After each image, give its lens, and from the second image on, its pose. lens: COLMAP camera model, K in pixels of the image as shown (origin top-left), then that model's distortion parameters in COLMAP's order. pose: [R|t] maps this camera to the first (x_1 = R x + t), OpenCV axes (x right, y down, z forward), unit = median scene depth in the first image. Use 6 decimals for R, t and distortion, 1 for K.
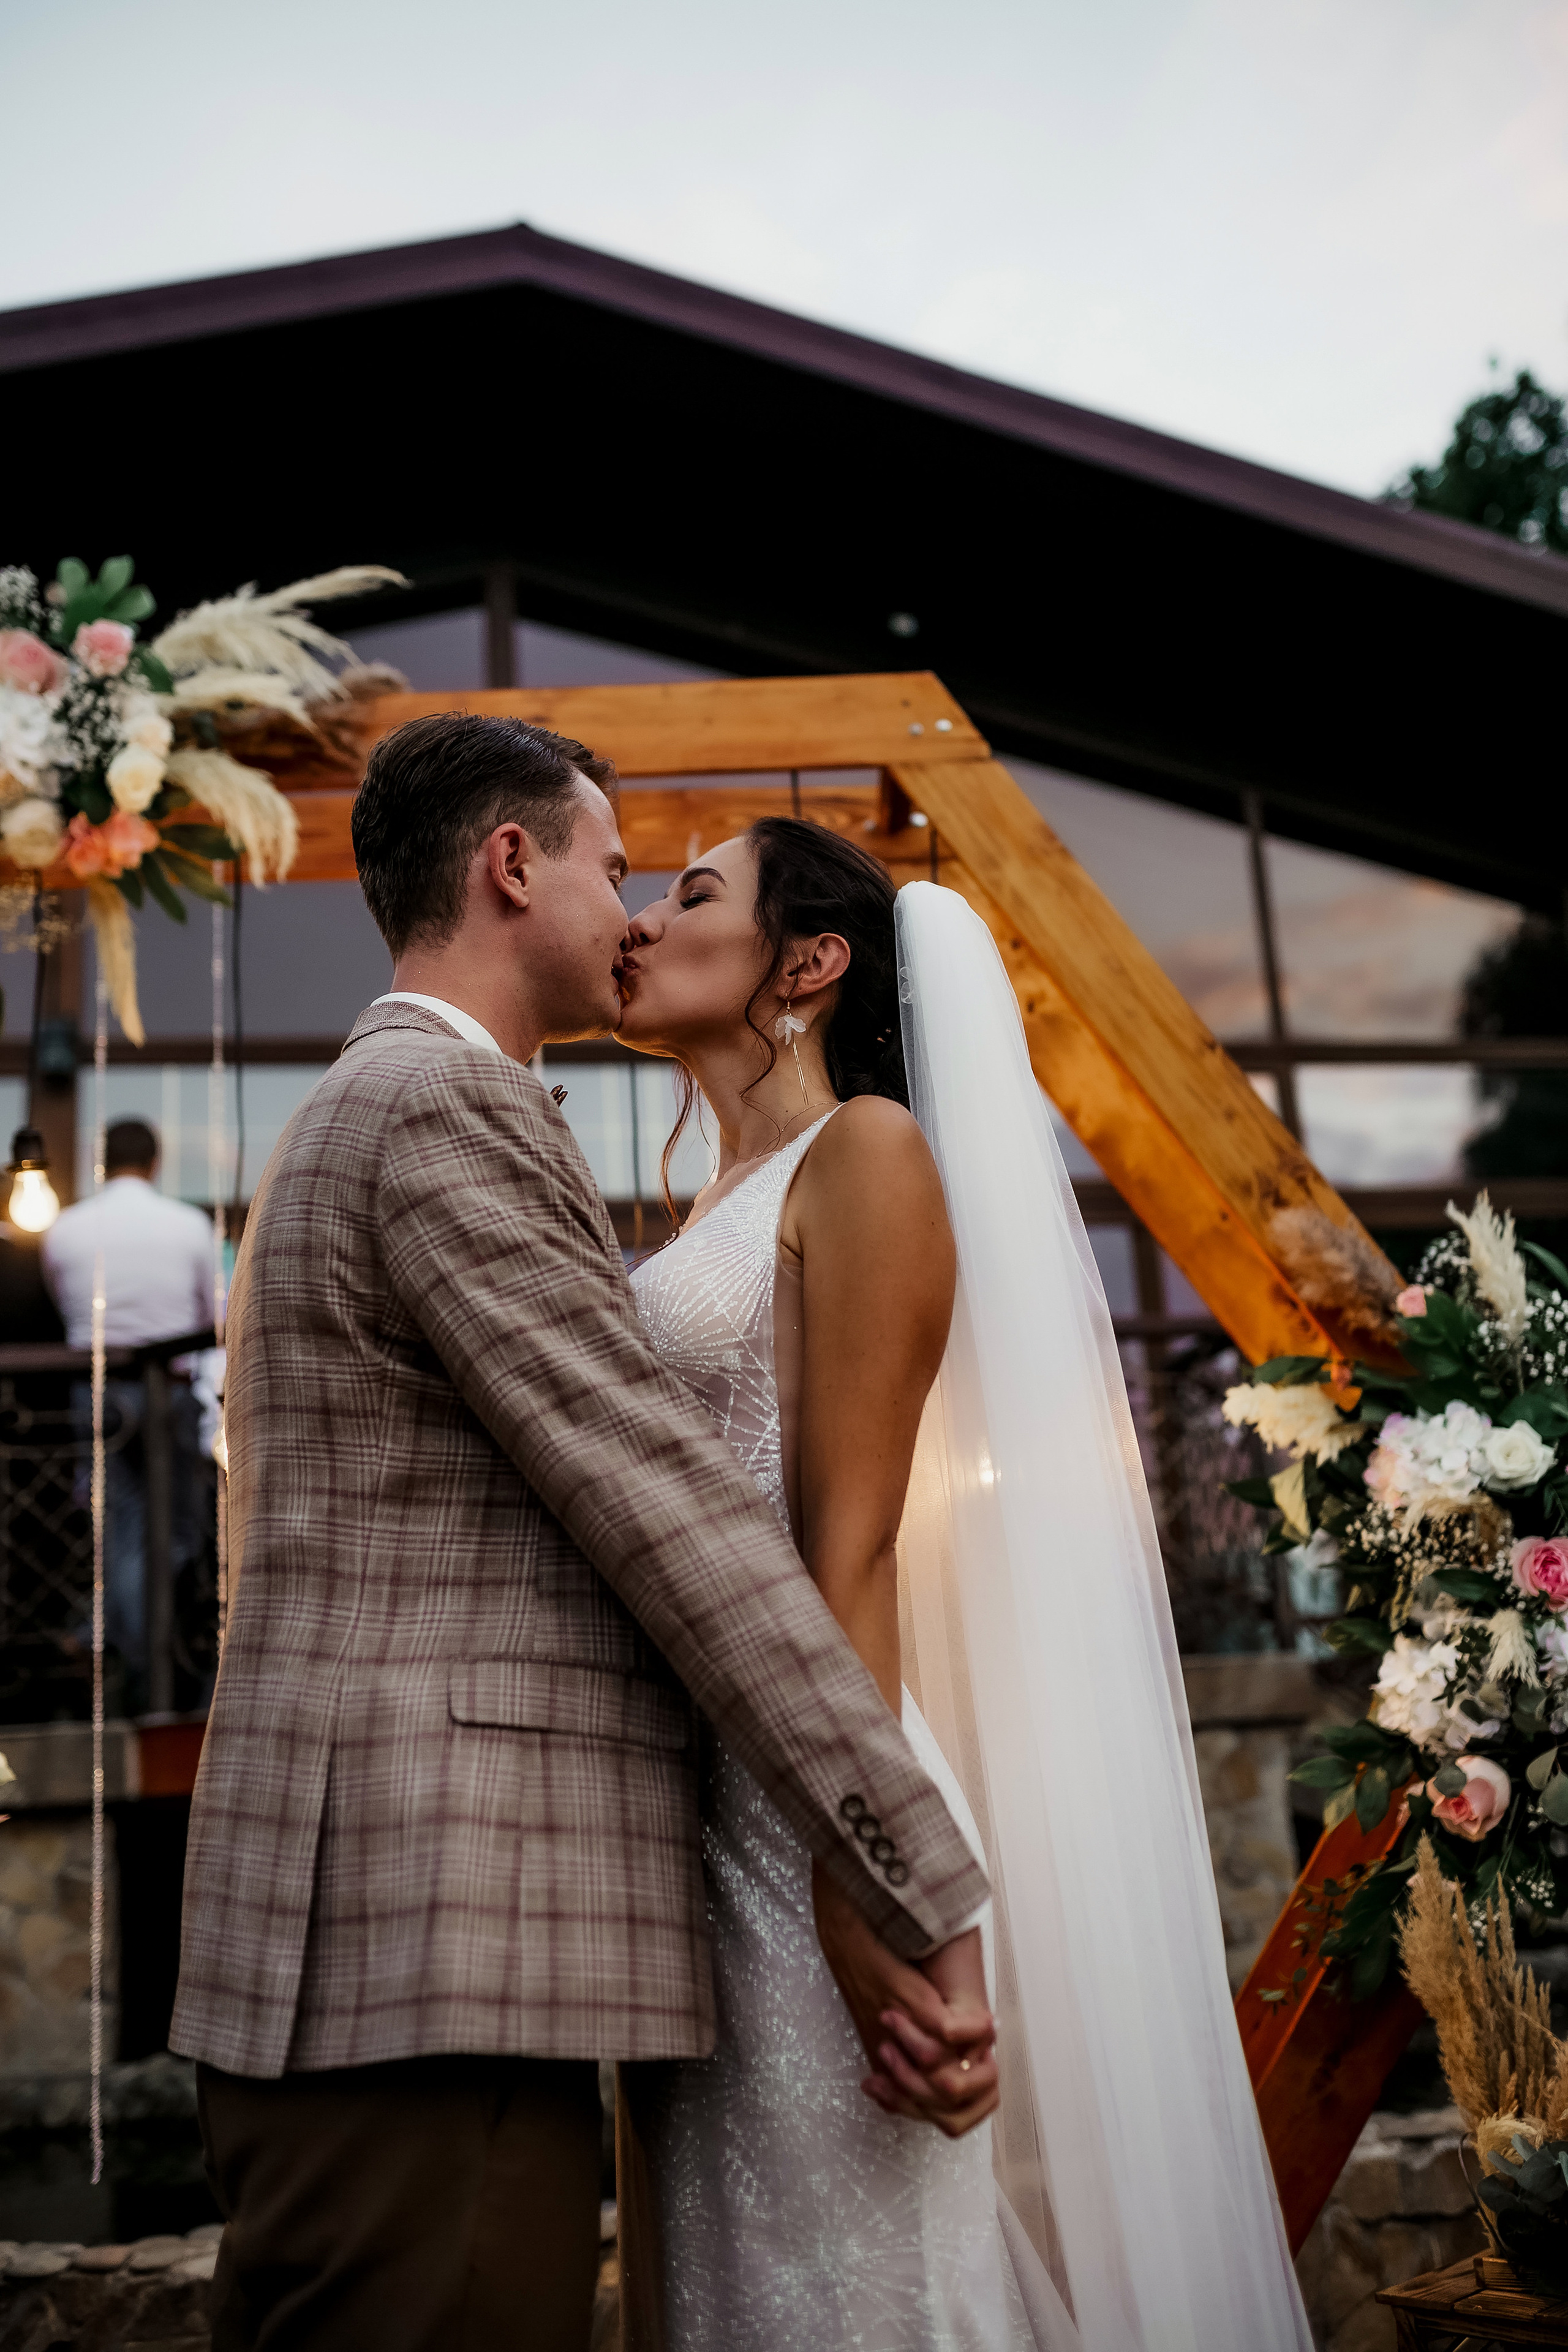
lens RADIAL K [[2373.3, 0, 783.8], [0, 2373.3, 972.0], [0, 0, 1]] dist [-0.017271, -0.017553]
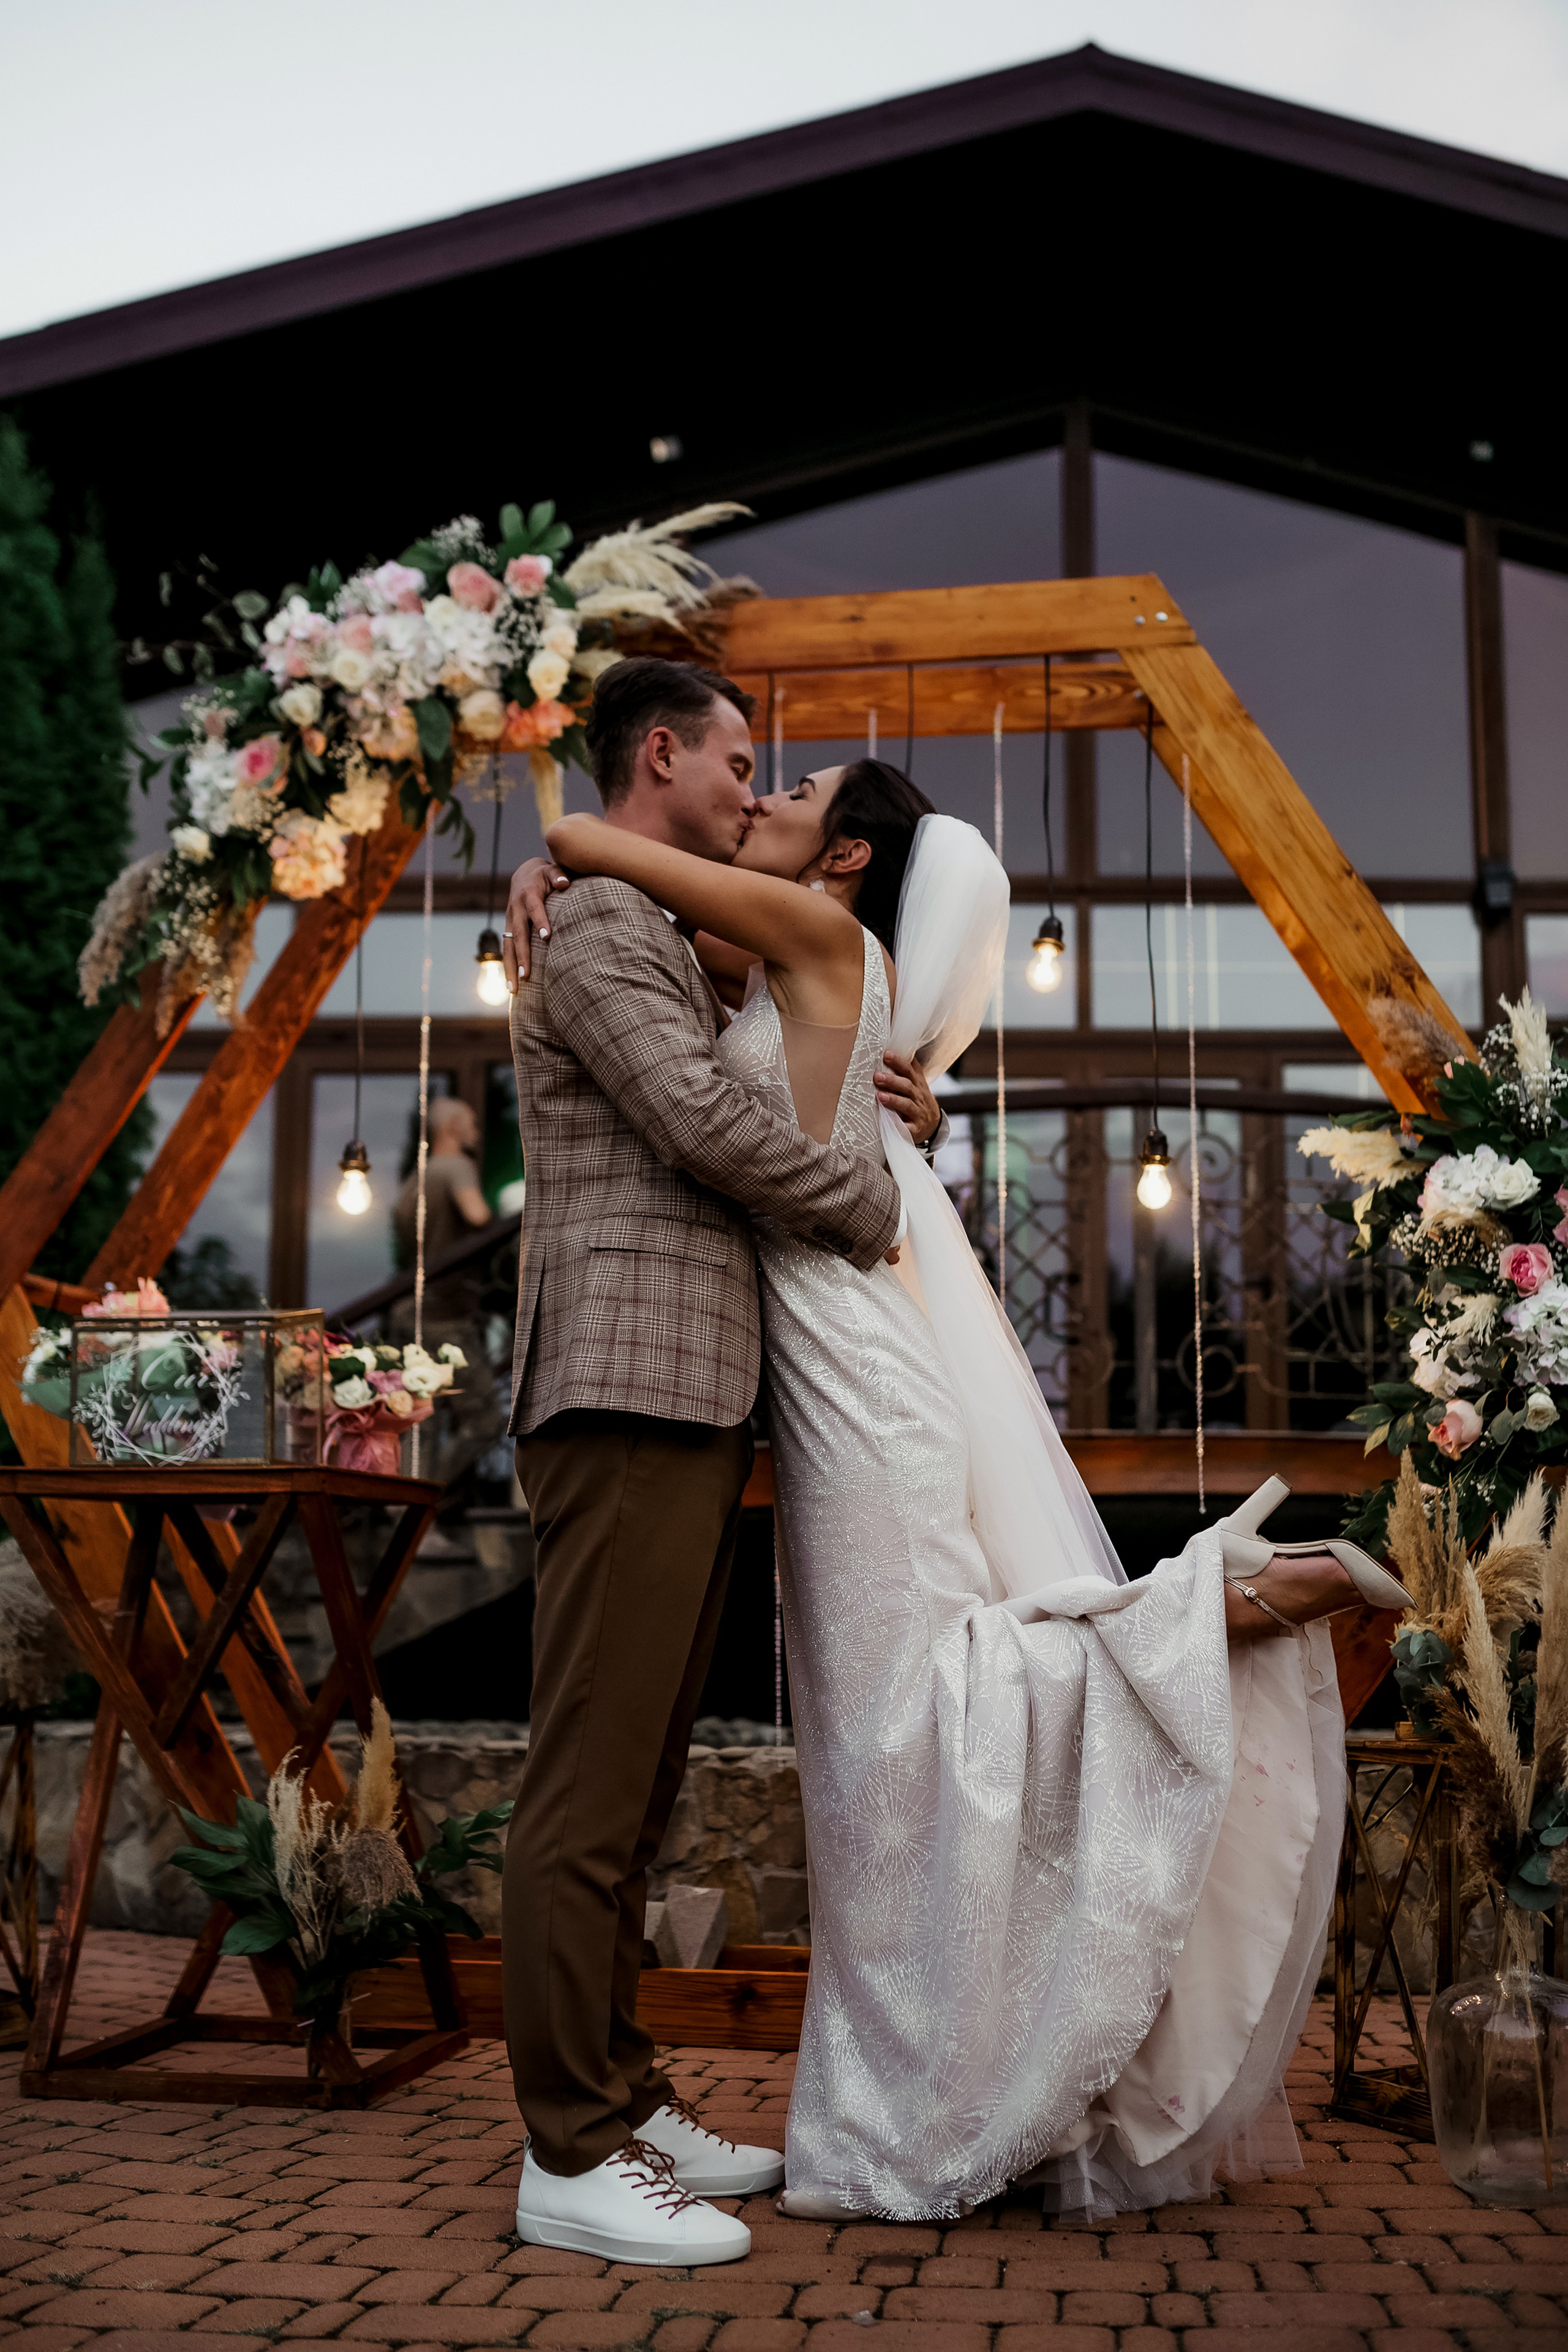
lens RADIAL K [[2370.3, 0, 784.0], [0, 2370.3, 1176.0], [0, 0, 1]] dist [0.006975, -0.005647]
pose [[0.966707, 0.034868, -0.253500, 0.213288], [0.004745, 0.988059, 0.154001, -0.005380], [0.255843, -0.150077, 0.954998, -0.315148]]
